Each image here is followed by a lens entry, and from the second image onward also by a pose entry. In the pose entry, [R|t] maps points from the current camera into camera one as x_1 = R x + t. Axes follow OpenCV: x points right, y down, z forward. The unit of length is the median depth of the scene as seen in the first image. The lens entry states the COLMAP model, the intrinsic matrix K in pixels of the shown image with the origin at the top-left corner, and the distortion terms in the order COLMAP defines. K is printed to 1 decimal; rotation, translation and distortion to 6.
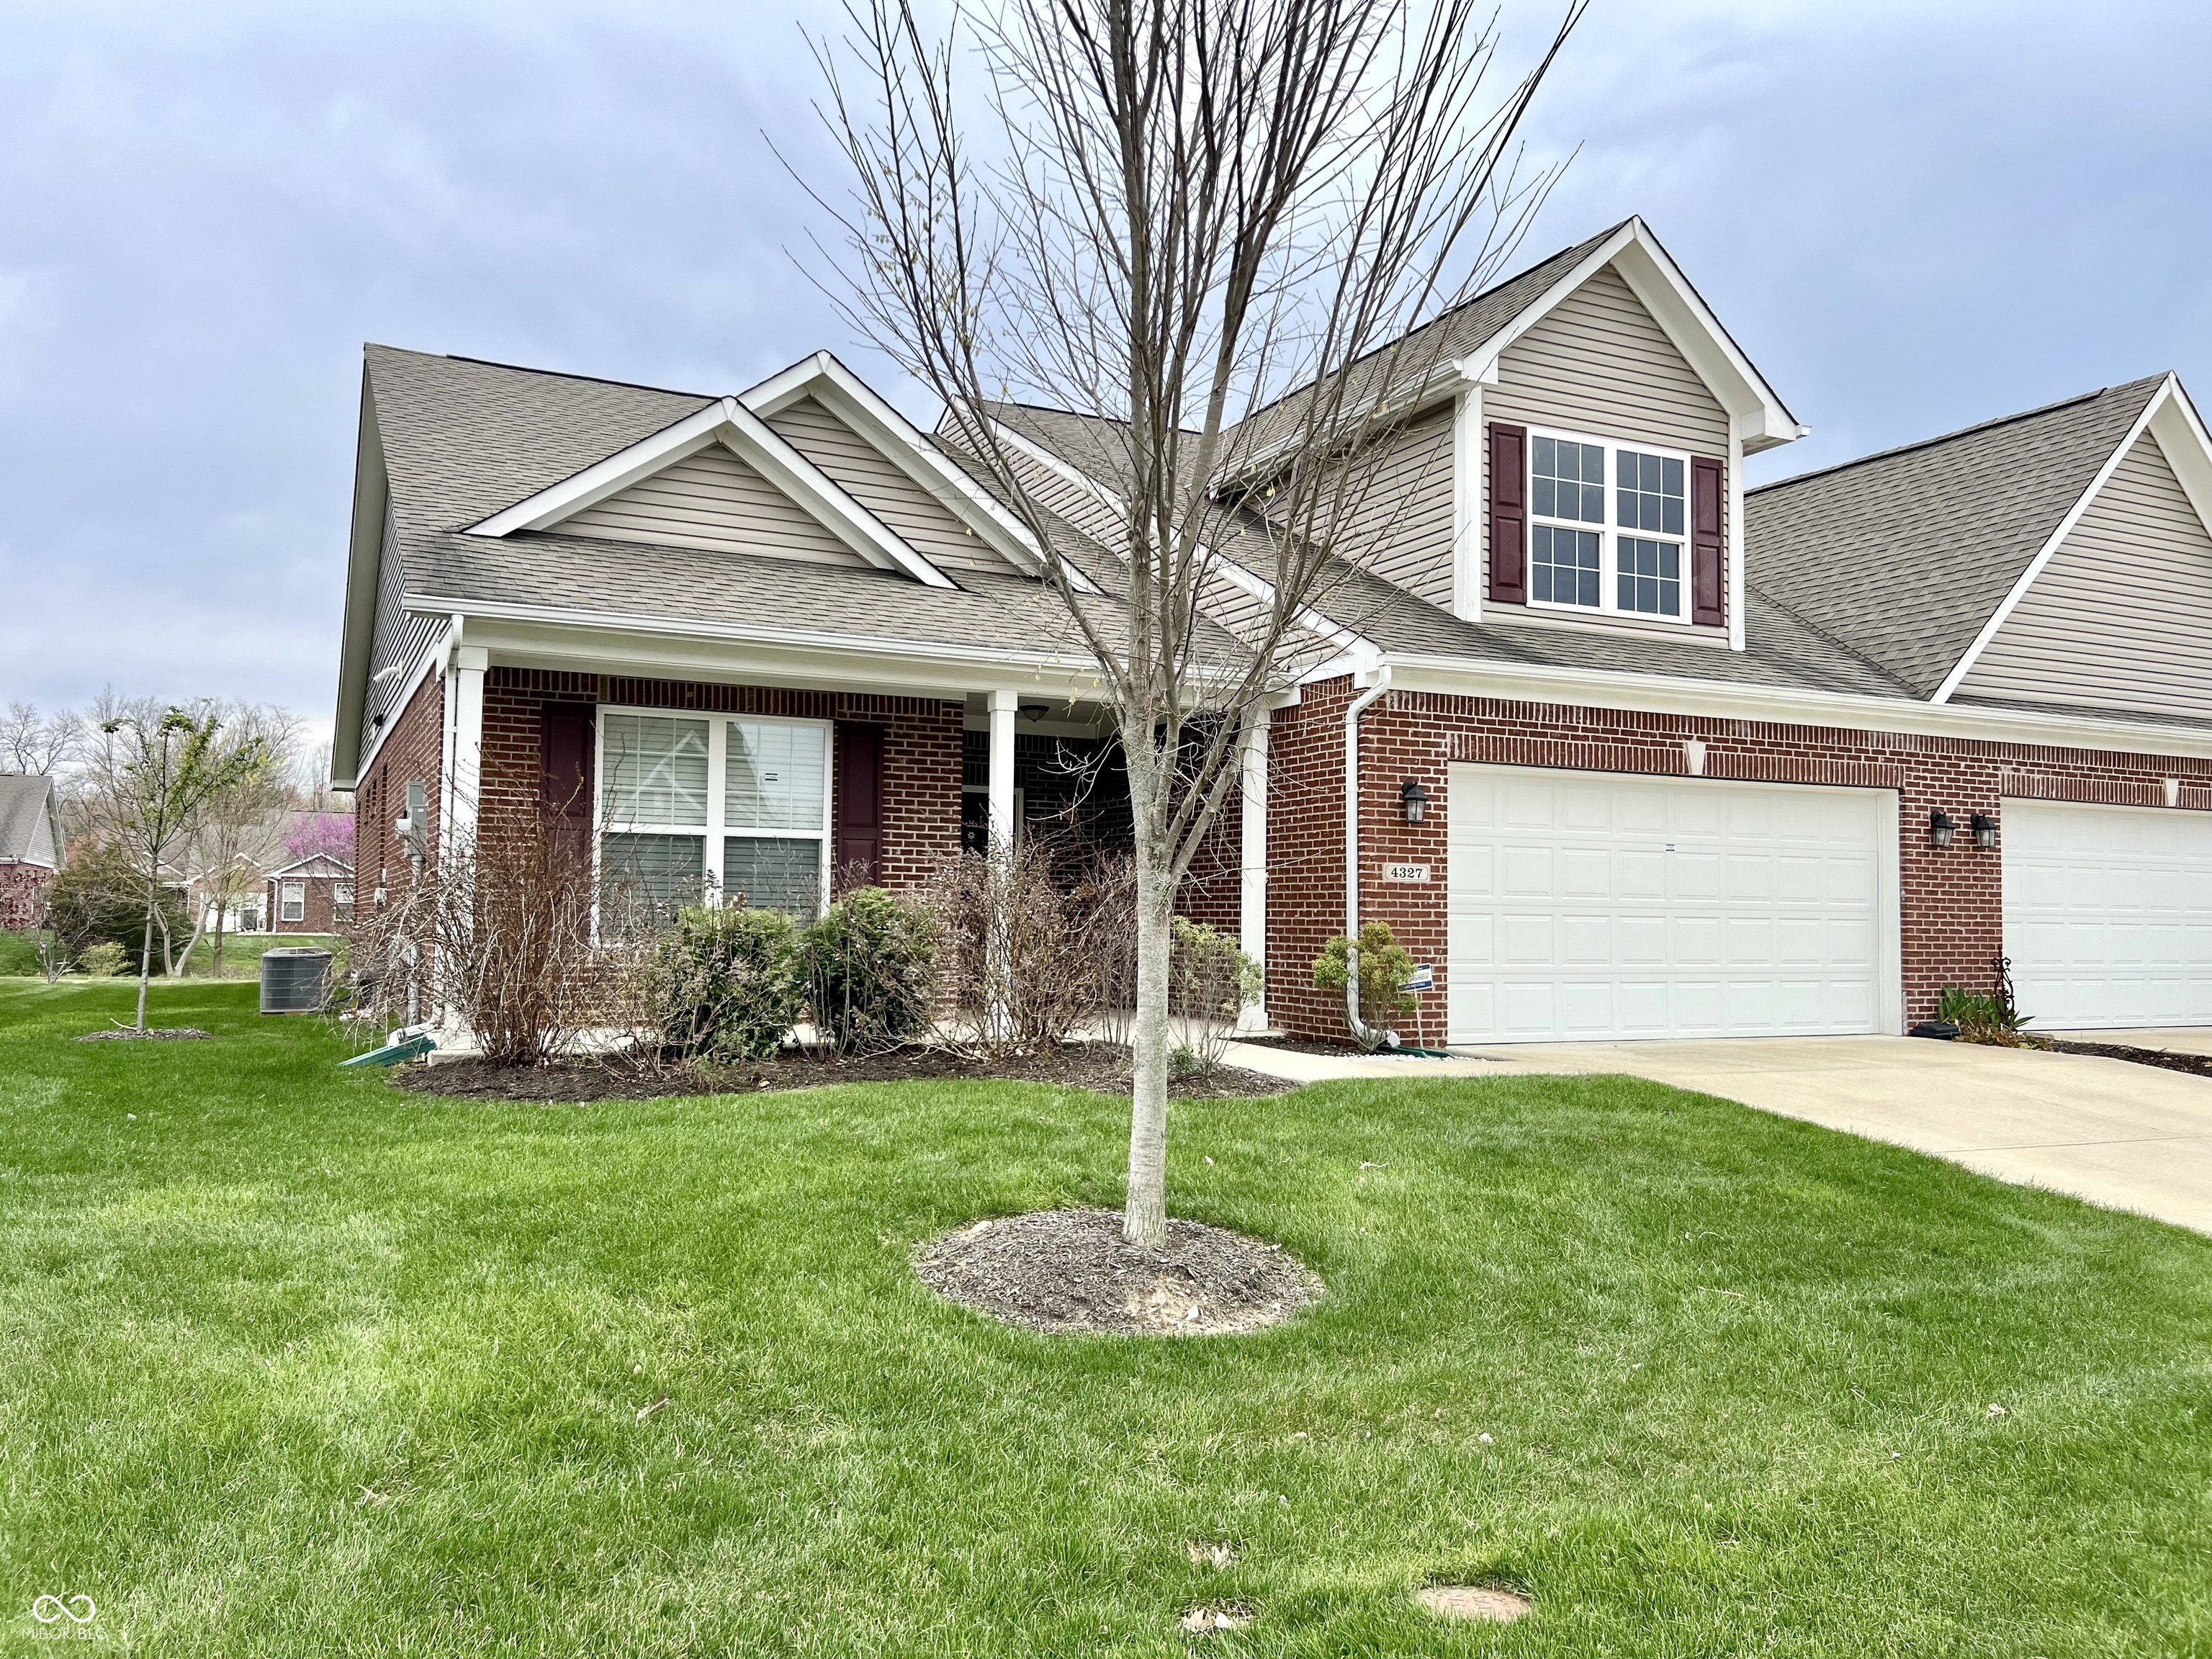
lens RADIAL K [[1697.6, 0, 1090.0], [0, 1697.6, 819.8], [0, 0, 1]] dist [0.137496, -0.228128]
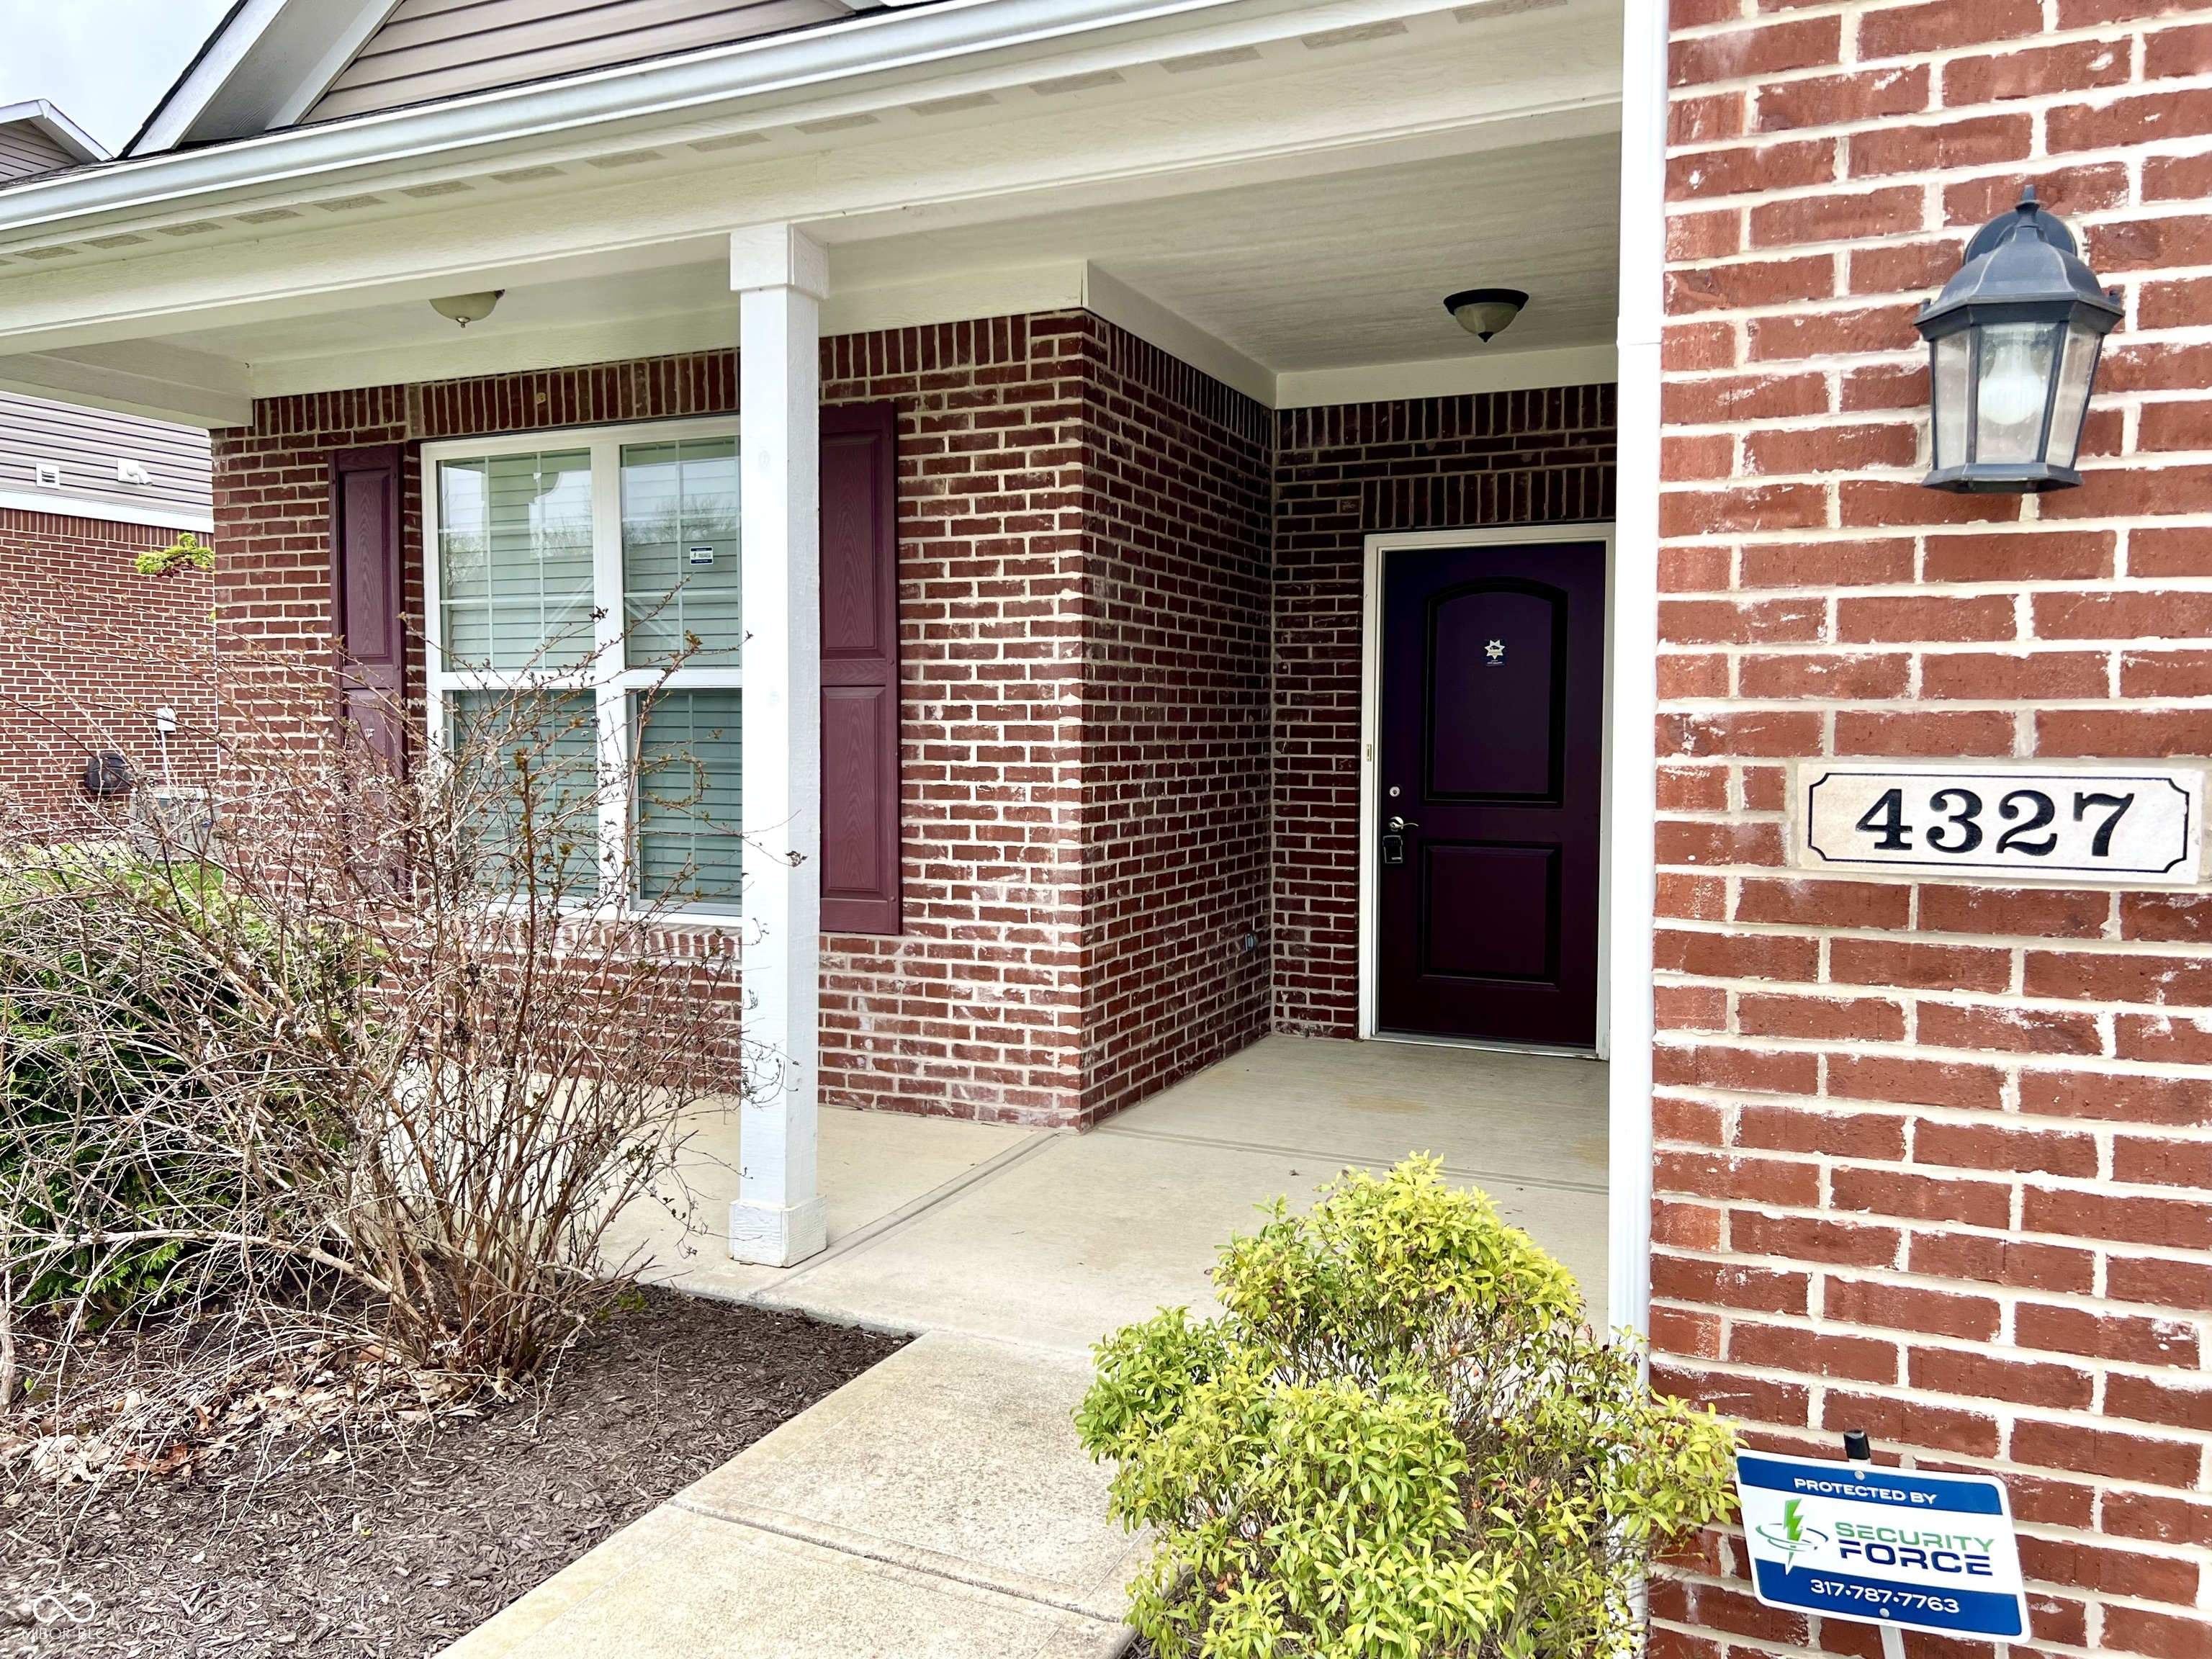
lens RADIAL K [[1697.6, 0, 1090.0], [0, 1697.6, 819.8], [0, 0, 1]] dist [0.137496, -0.228128]
pose [[0.629533, 0.030765, -0.776365, 0.233896], [0.055509, 0.994882, 0.084436, 0.012091], [0.774989, -0.096251, 0.624603, 0.768630]]
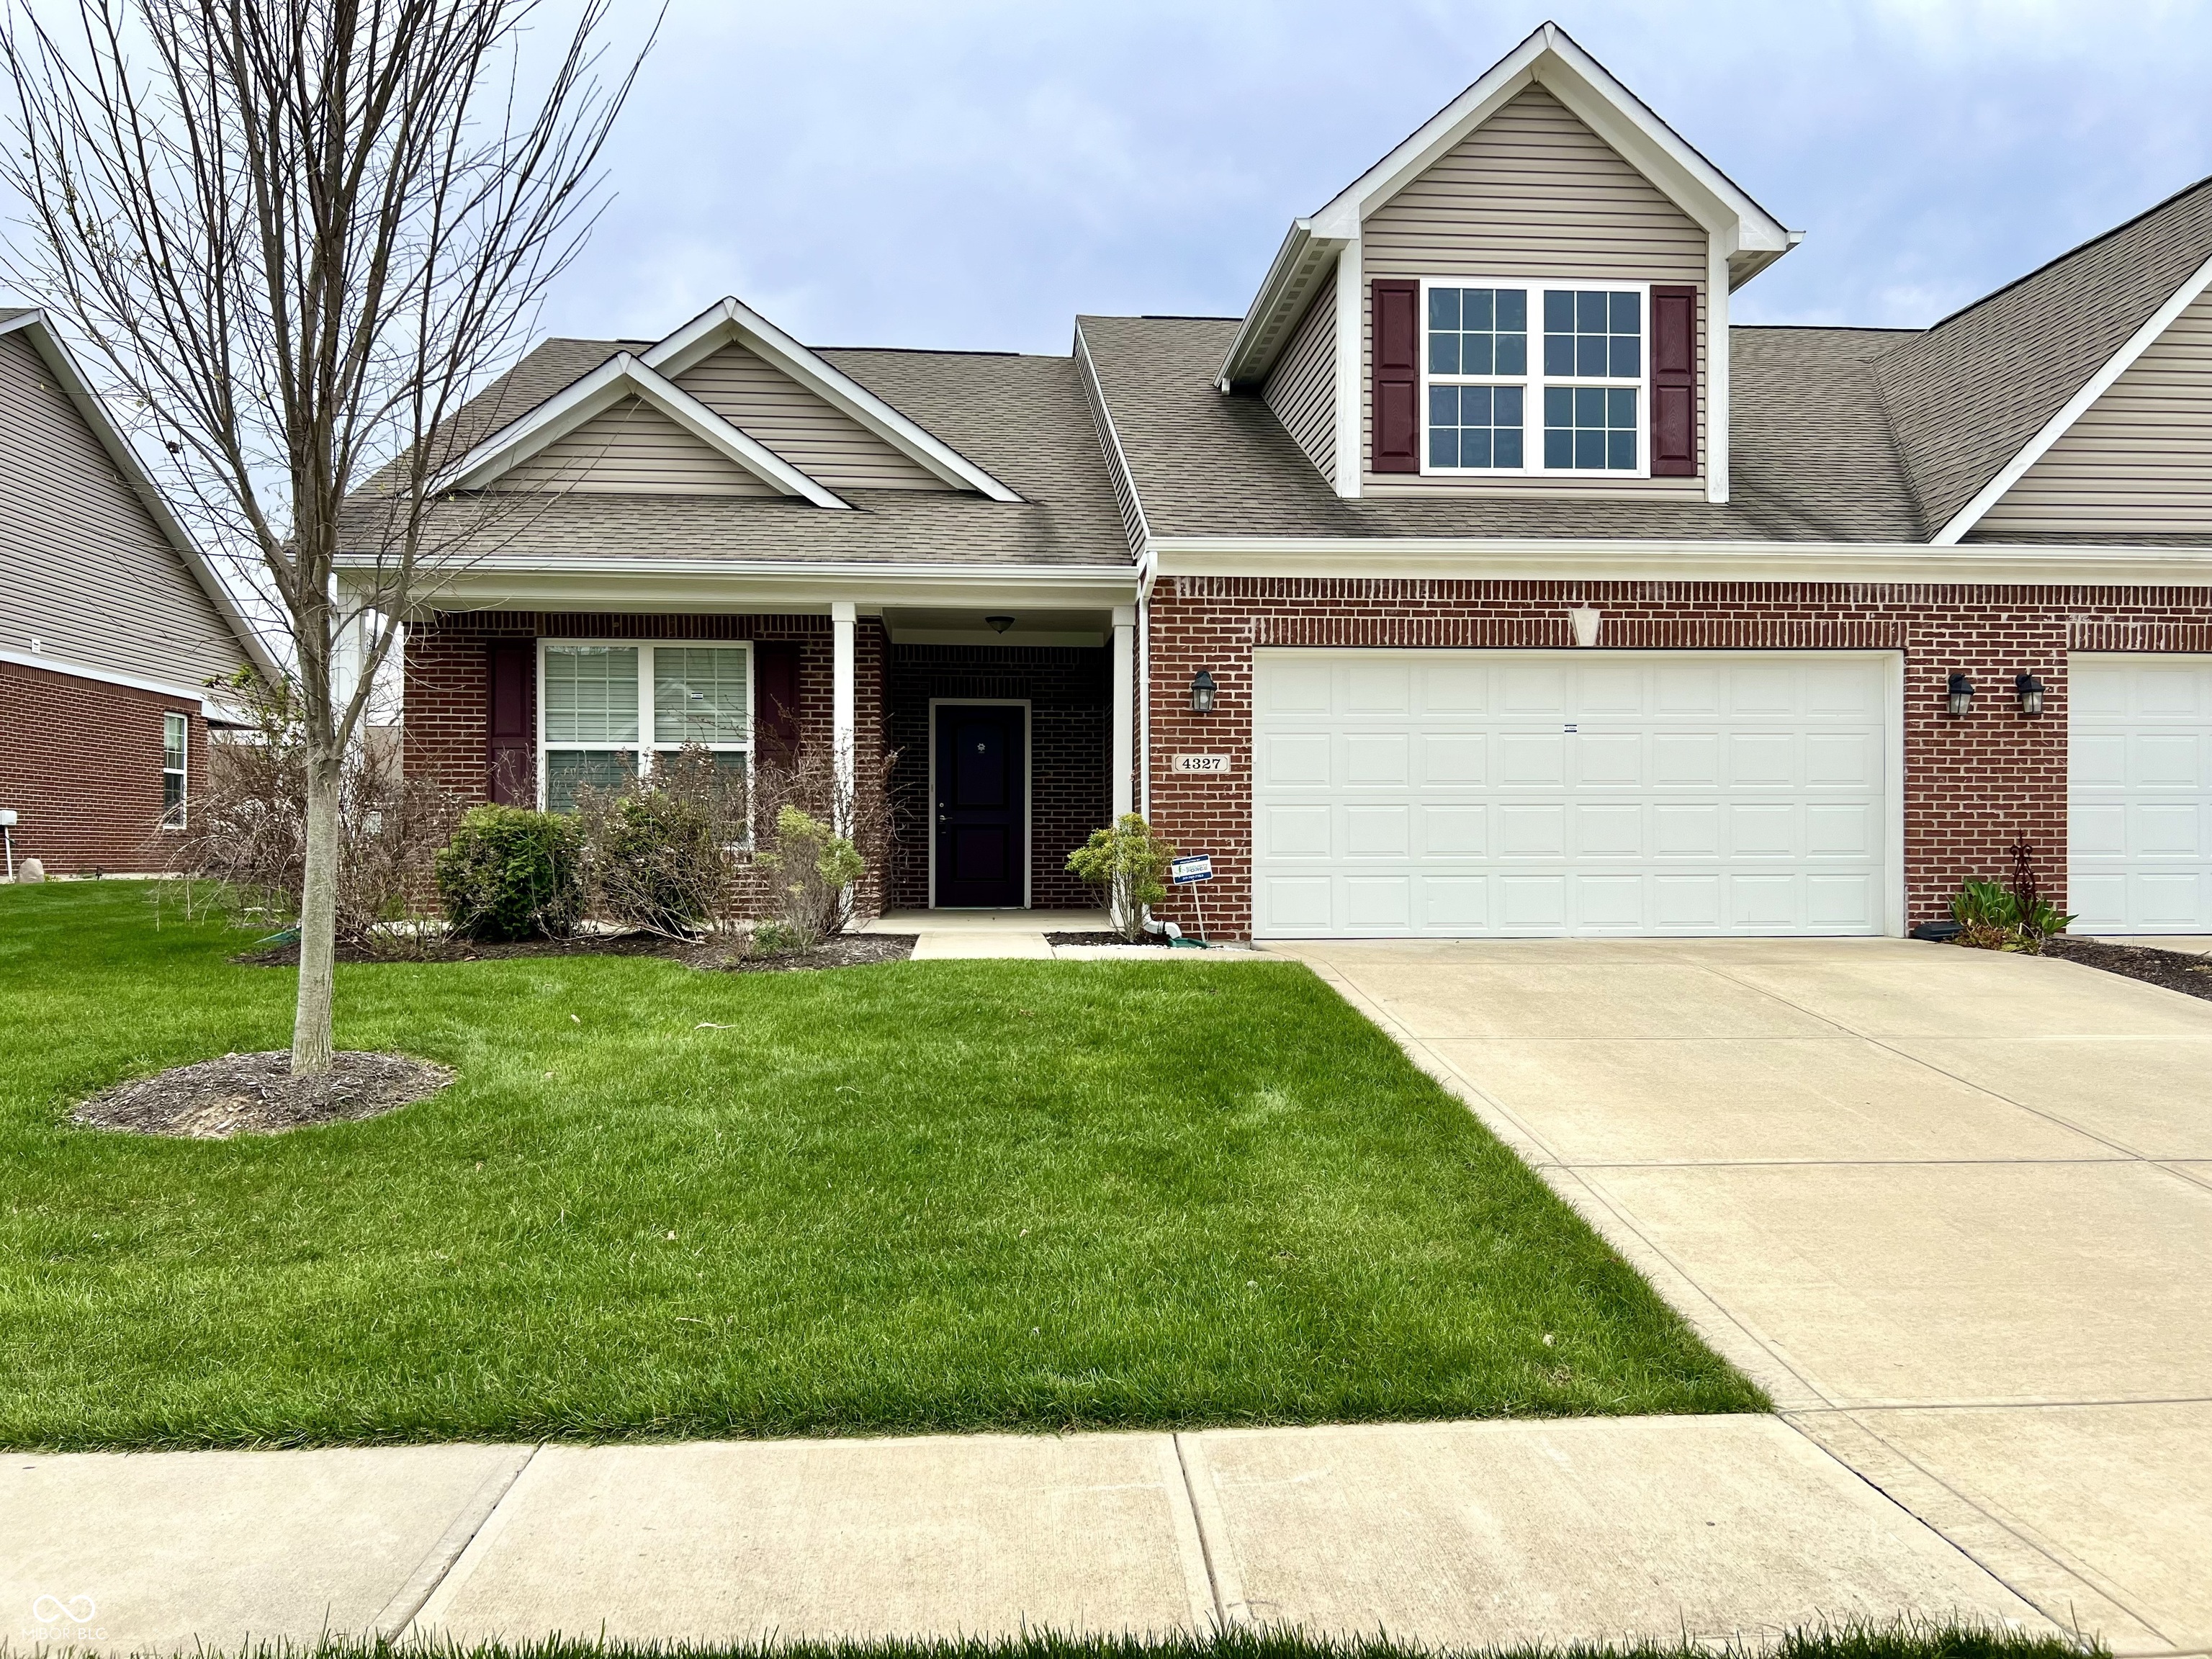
lens RADIAL K [[1697.6, 0, 1090.0], [0, 1697.6, 819.8], [0, 0, 1]] dist [0.137496, -0.228128]
pose [[0.928972, -0.019576, -0.369632, 0.444541], [0.034012, 0.998890, 0.032579, 0.026785], [0.368584, -0.042837, 0.928607, 0.064617]]
